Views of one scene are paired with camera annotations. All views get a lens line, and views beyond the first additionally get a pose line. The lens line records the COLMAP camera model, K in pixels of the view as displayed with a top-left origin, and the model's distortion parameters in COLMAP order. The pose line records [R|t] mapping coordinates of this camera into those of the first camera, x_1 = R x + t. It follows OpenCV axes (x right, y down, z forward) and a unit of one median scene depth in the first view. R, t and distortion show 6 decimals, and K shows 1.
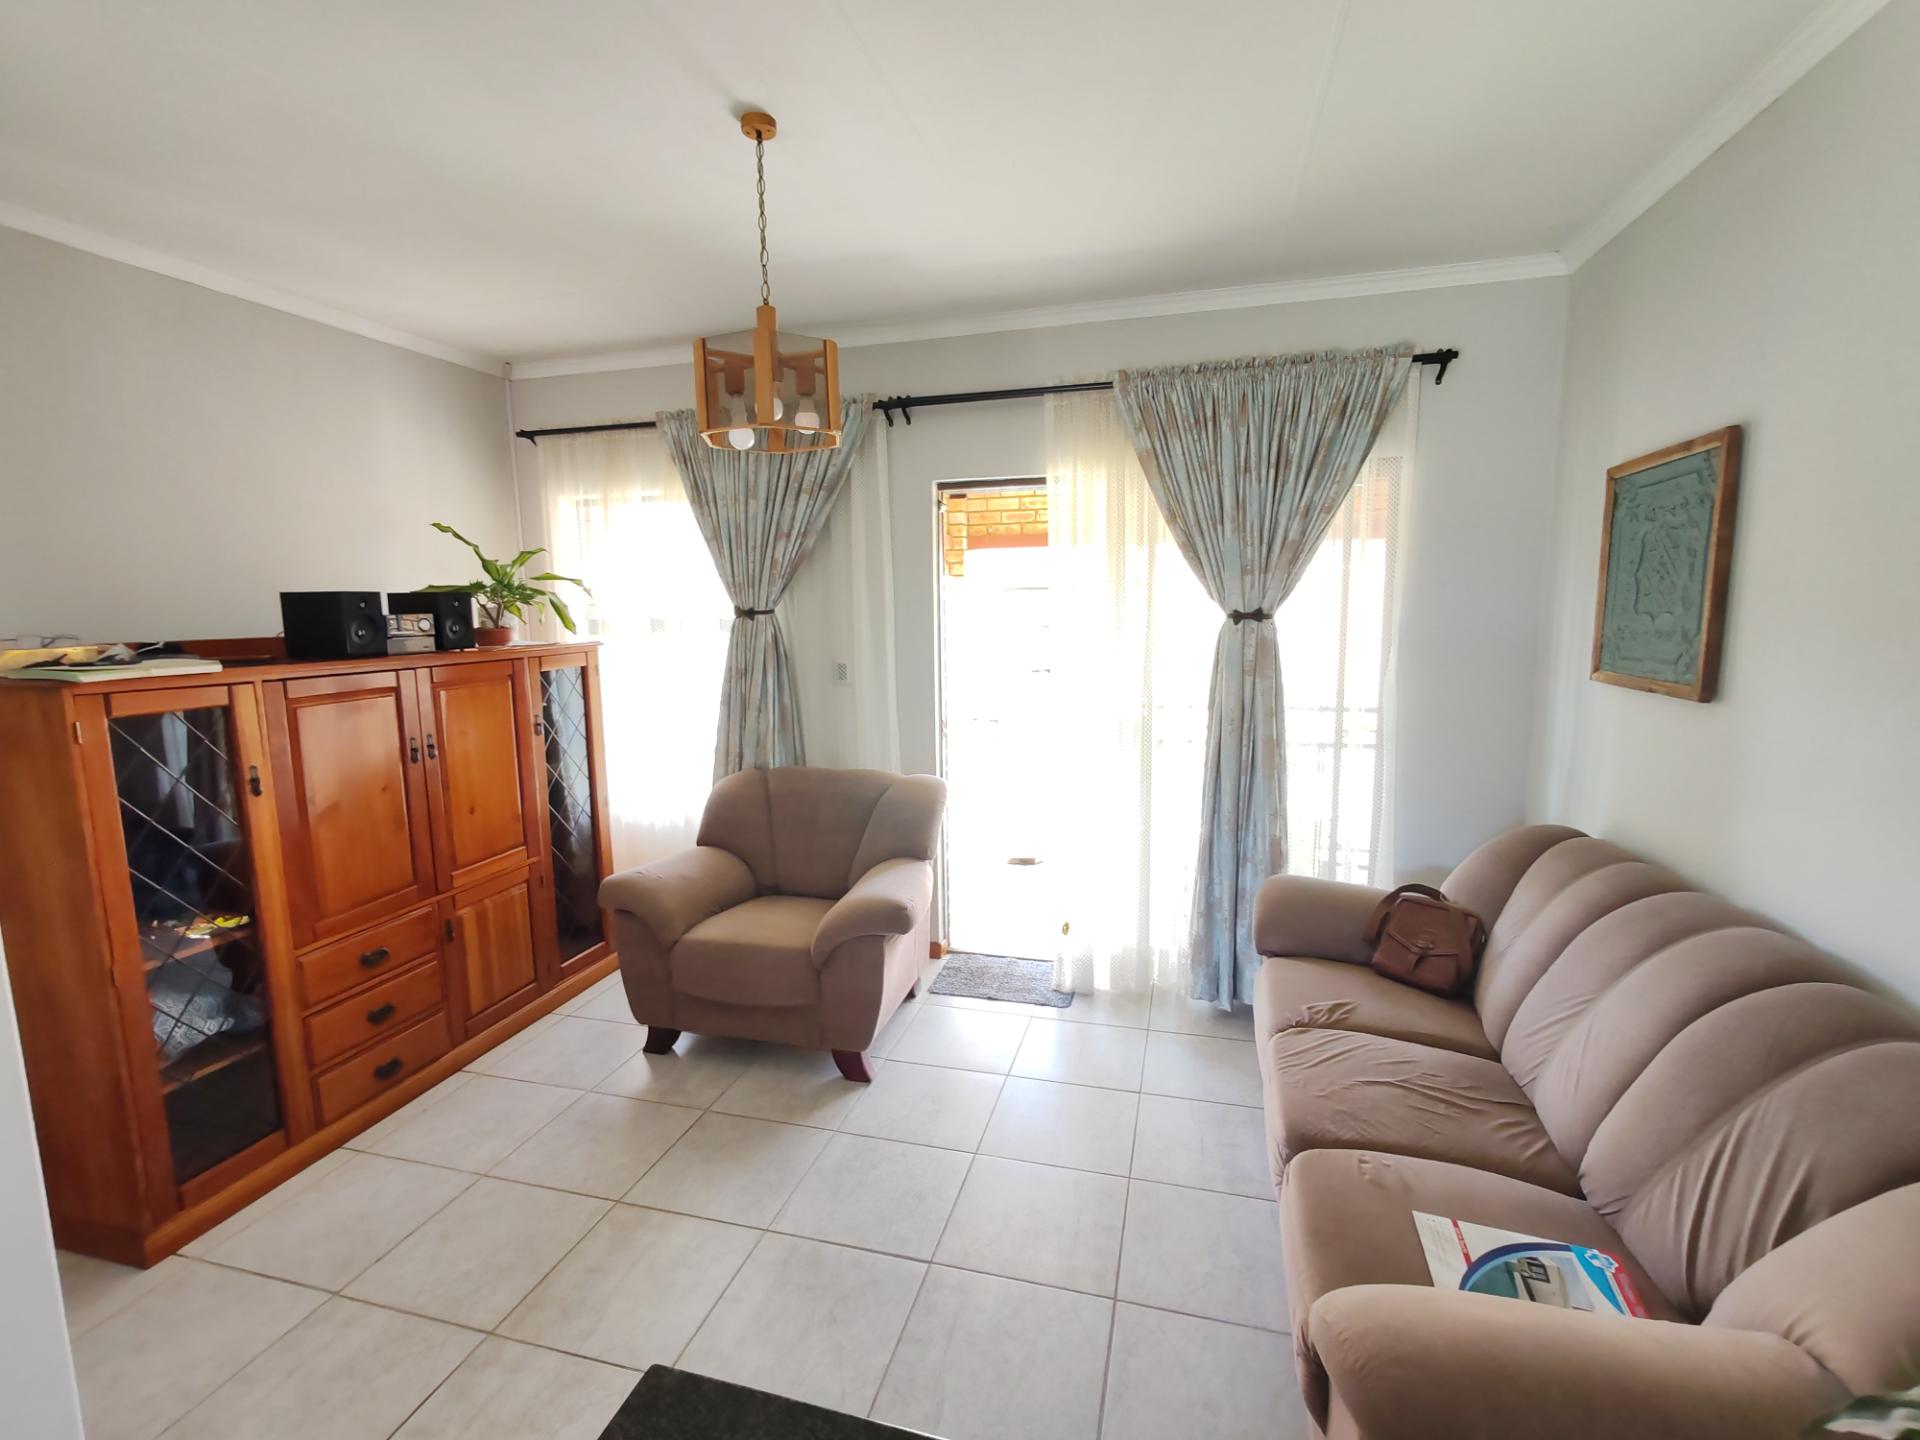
lens RADIAL K [[871.9, 0, 955.1], [0, 871.9, 725.6], [0, 0, 1]] dist [0.000845, 0.000240]
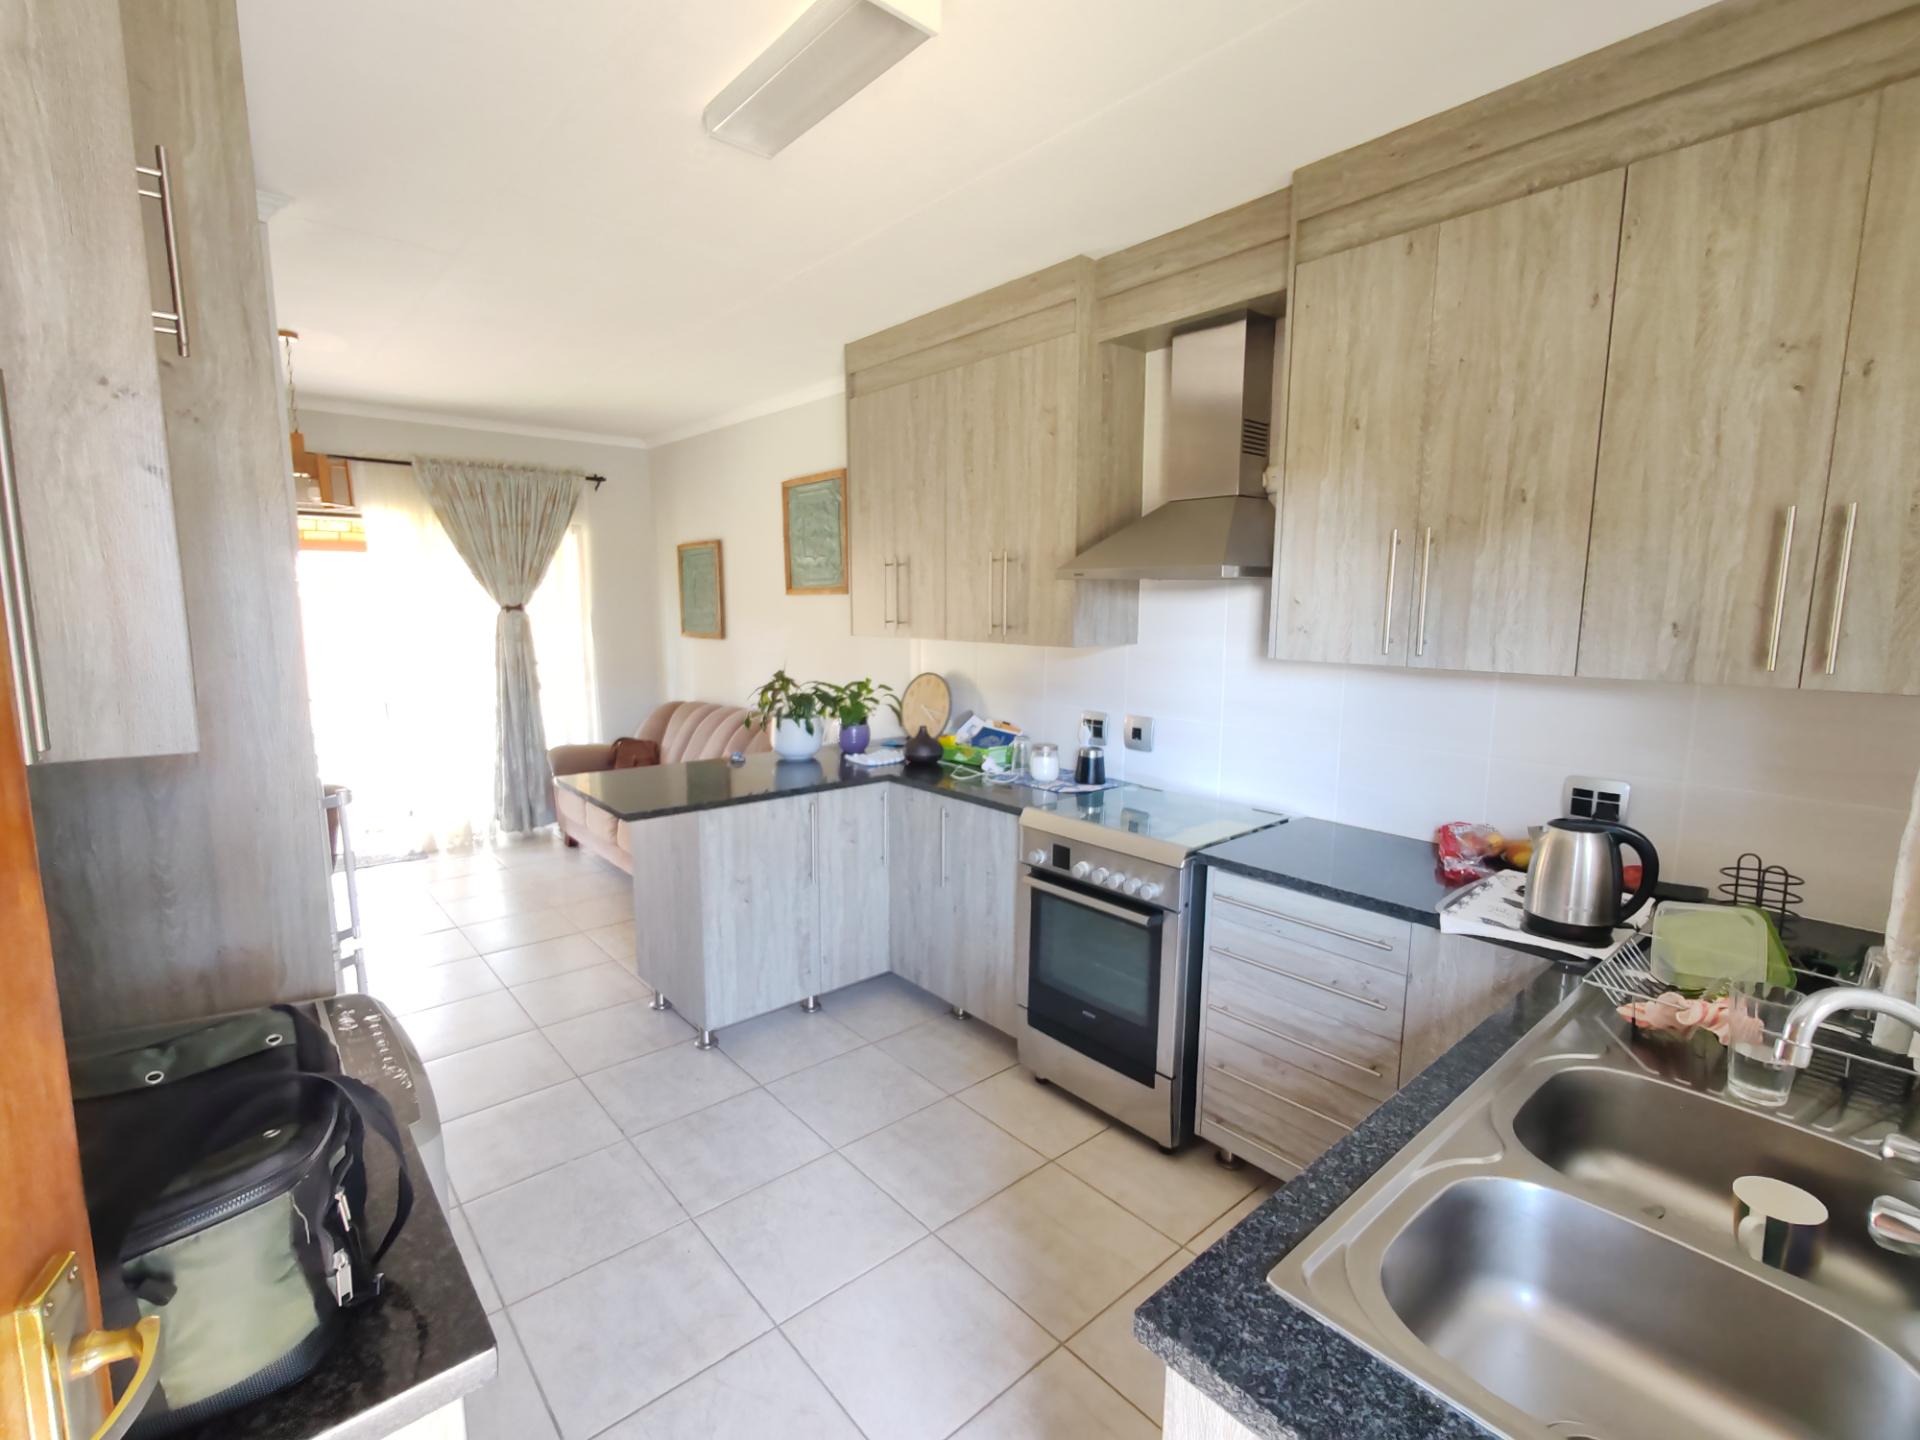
lens RADIAL K [[871.9, 0, 957.5], [0, 871.9, 720.9], [0, 0, 1]] dist [0.000845, 0.000240]
pose [[0.552046, -0.099139, 0.827899, -0.664826], [0.103441, 0.993379, 0.049980, 0.108362], [-0.827372, 0.058048, 0.558646, -0.730633]]
